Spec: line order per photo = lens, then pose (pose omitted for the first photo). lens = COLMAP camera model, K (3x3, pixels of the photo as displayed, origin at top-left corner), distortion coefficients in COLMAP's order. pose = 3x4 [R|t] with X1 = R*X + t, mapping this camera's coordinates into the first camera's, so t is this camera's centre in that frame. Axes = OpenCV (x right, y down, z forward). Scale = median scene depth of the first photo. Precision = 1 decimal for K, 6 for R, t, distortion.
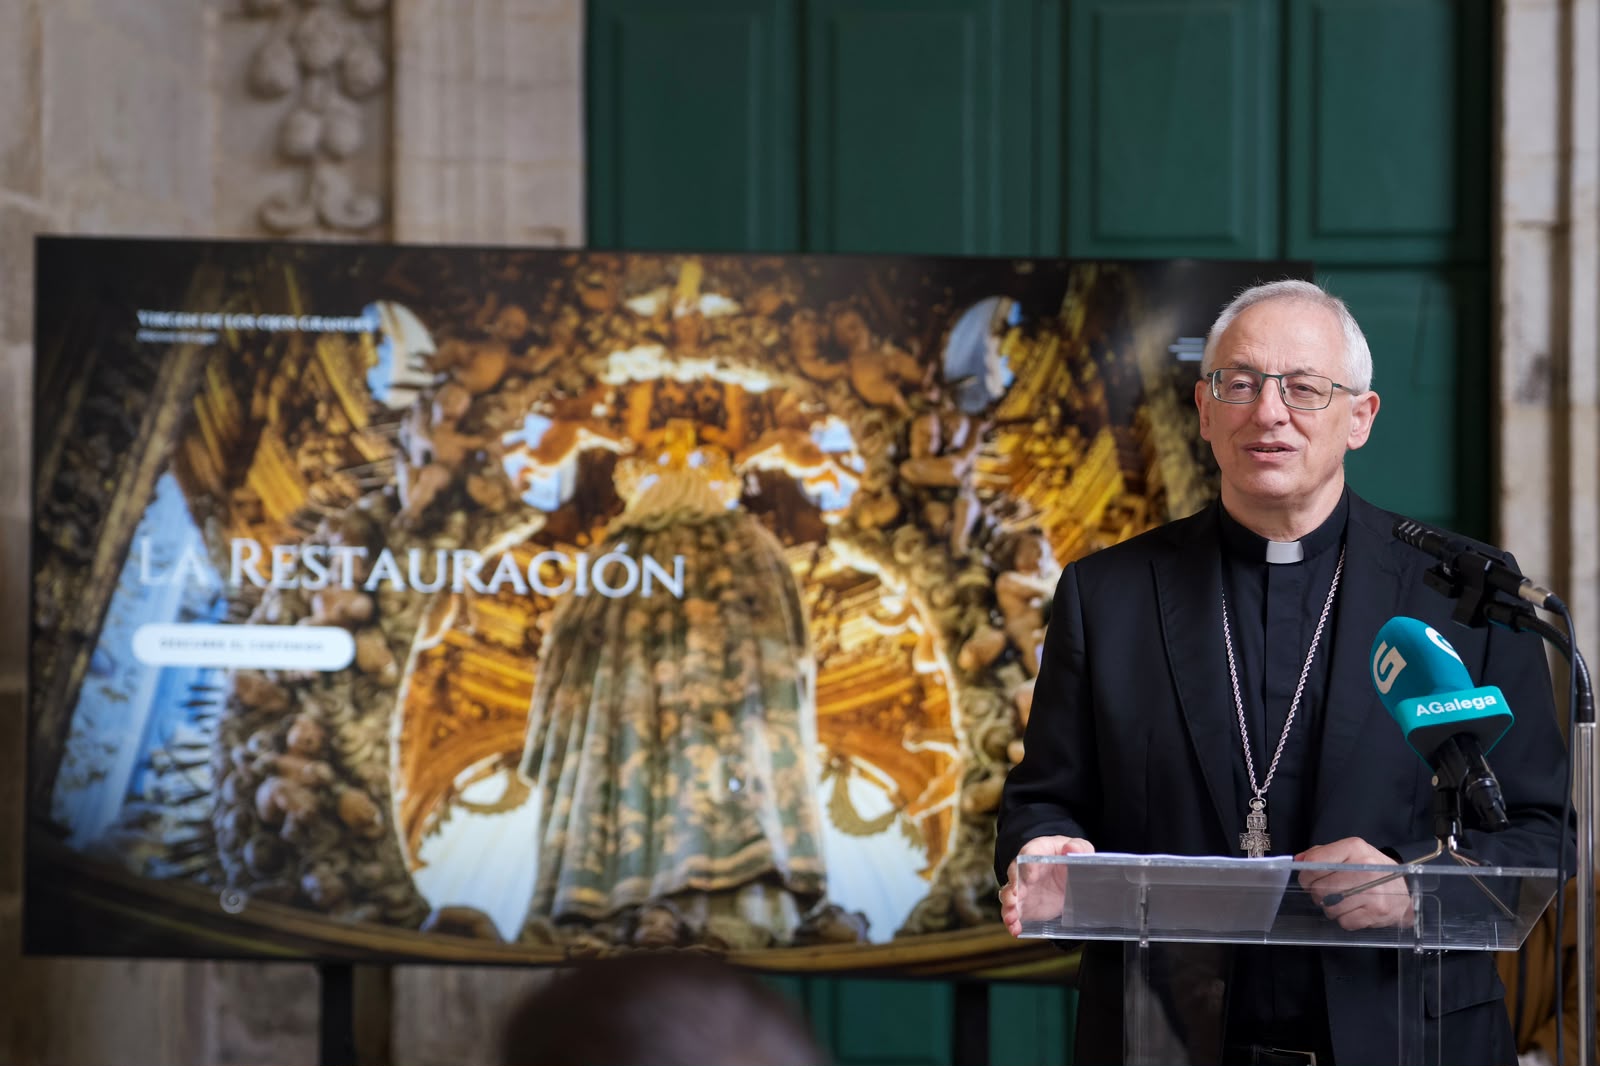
lens RADIAL K [[3447.1, 0, 821.8], [0, 3447.1, 535.2], [0, 0, 1]] dist [0.263274, -0.018418]
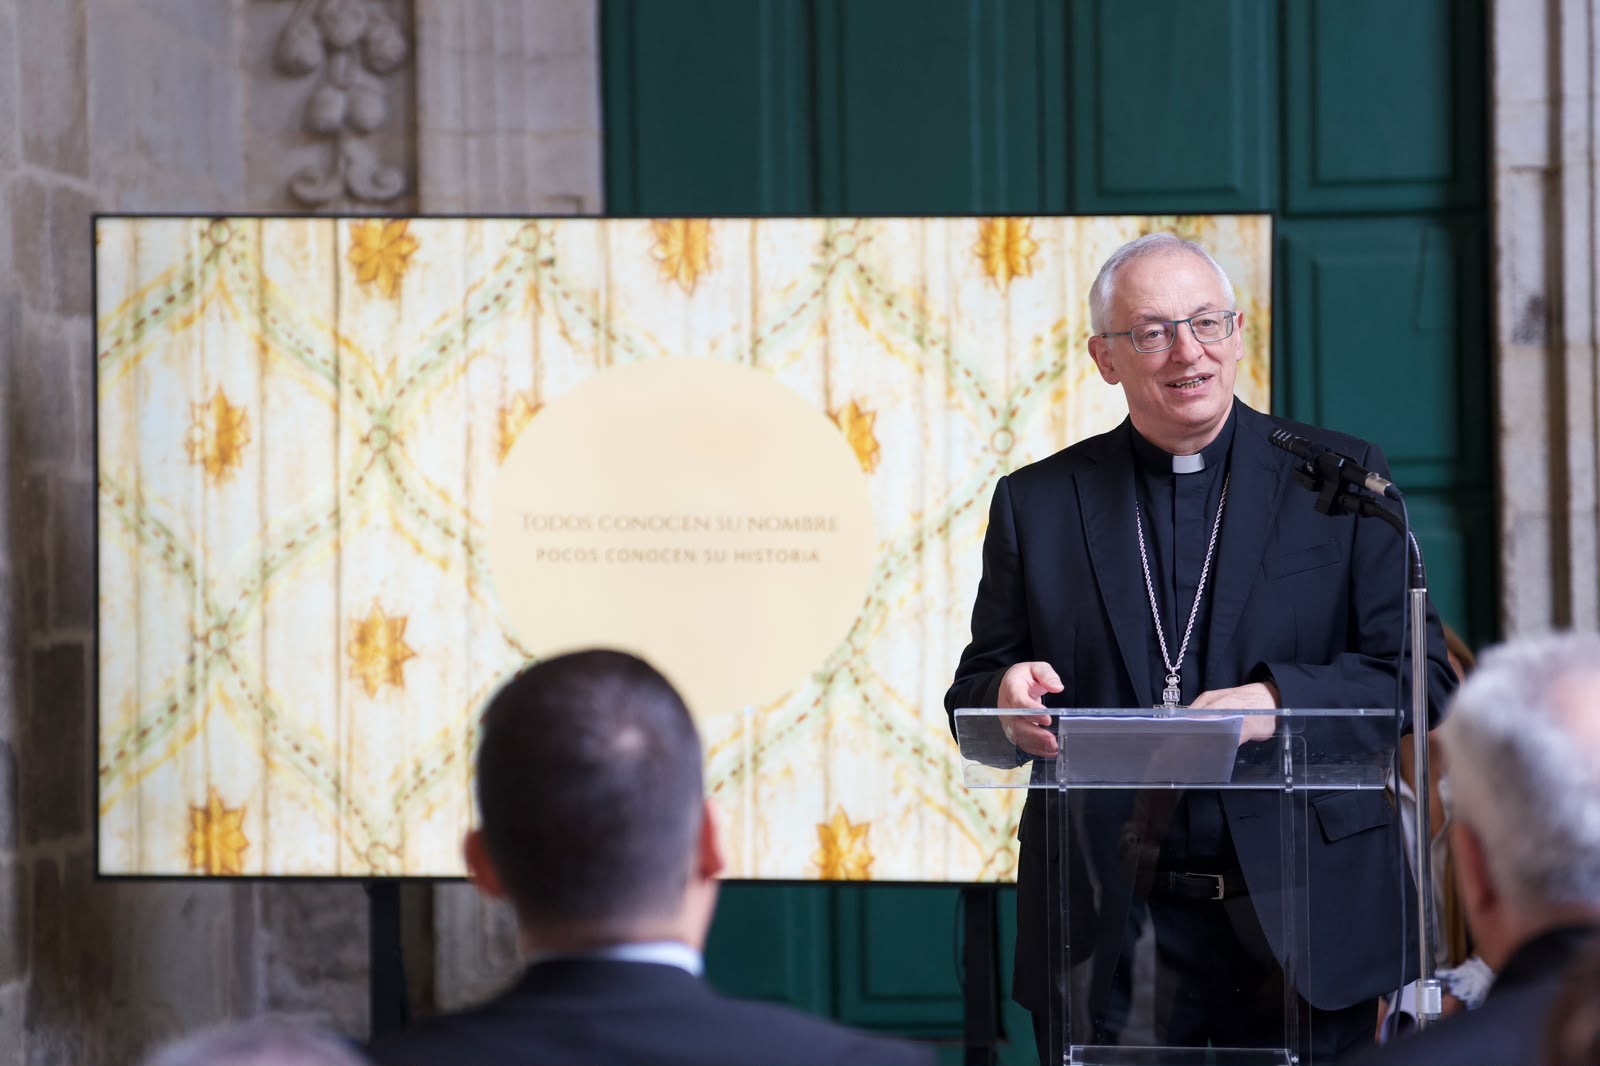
lens RADIAL K [[3759.7, 0, 800.0], [0, 3759.7, 533.0], [0, 0, 1]] dist [0.413369, -1.309810]
pose [[0.999521, -0.021196, -0.022547, 0.013626], [0.021267, 0.999770, 0.002930, 0.010189], [0.022479, -0.003408, 0.999741, -0.126873]]
